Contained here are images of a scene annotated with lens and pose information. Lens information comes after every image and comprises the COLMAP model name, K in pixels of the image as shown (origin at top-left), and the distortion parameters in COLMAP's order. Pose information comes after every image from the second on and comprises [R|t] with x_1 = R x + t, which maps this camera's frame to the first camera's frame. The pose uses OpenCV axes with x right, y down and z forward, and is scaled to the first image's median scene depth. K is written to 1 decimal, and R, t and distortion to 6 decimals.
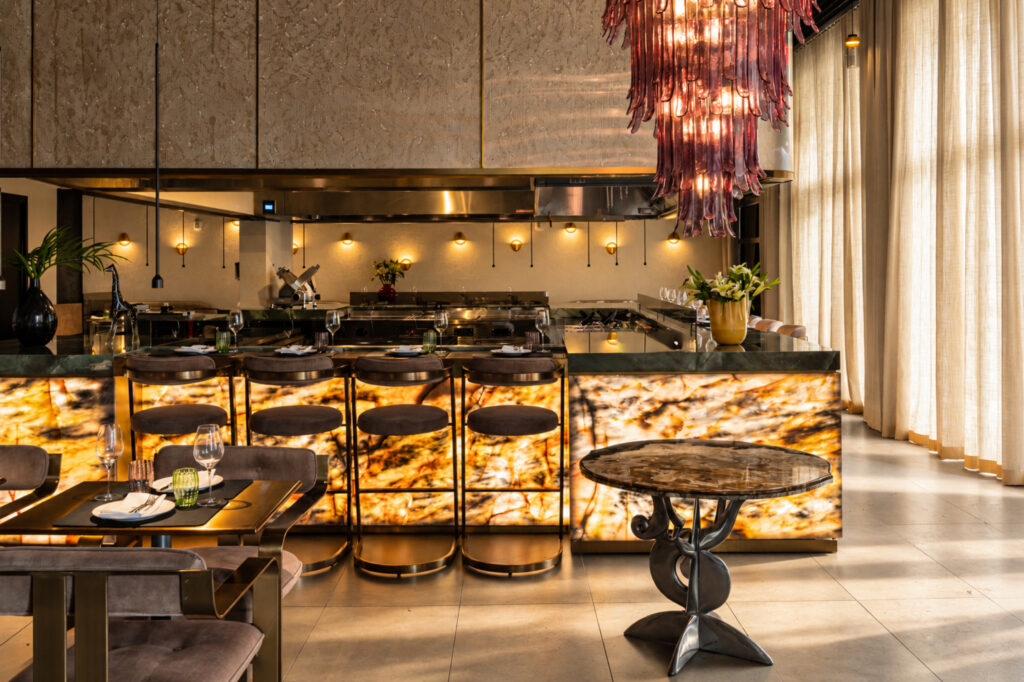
lens RADIAL K [[957.8, 0, 514.3], [0, 957.8, 302.1], [0, 0, 1]] dist [0.013468, 0.000000]
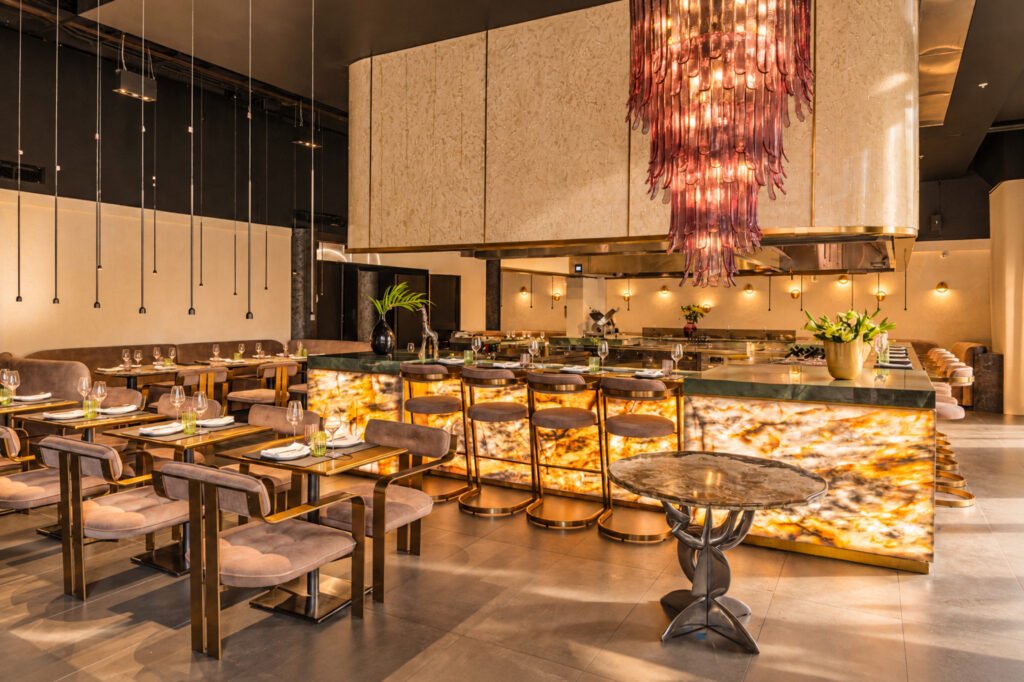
lens RADIAL K [[661.7, 0, 505.4], [0, 661.7, 343.4], [0, 0, 1]] dist [-0.001384, -0.000726]
pose [[0.873266, 0.035716, -0.485934, 0.273640], [-0.028564, 0.999347, 0.022119, -0.005671], [0.486407, -0.005436, 0.873716, 0.109244]]
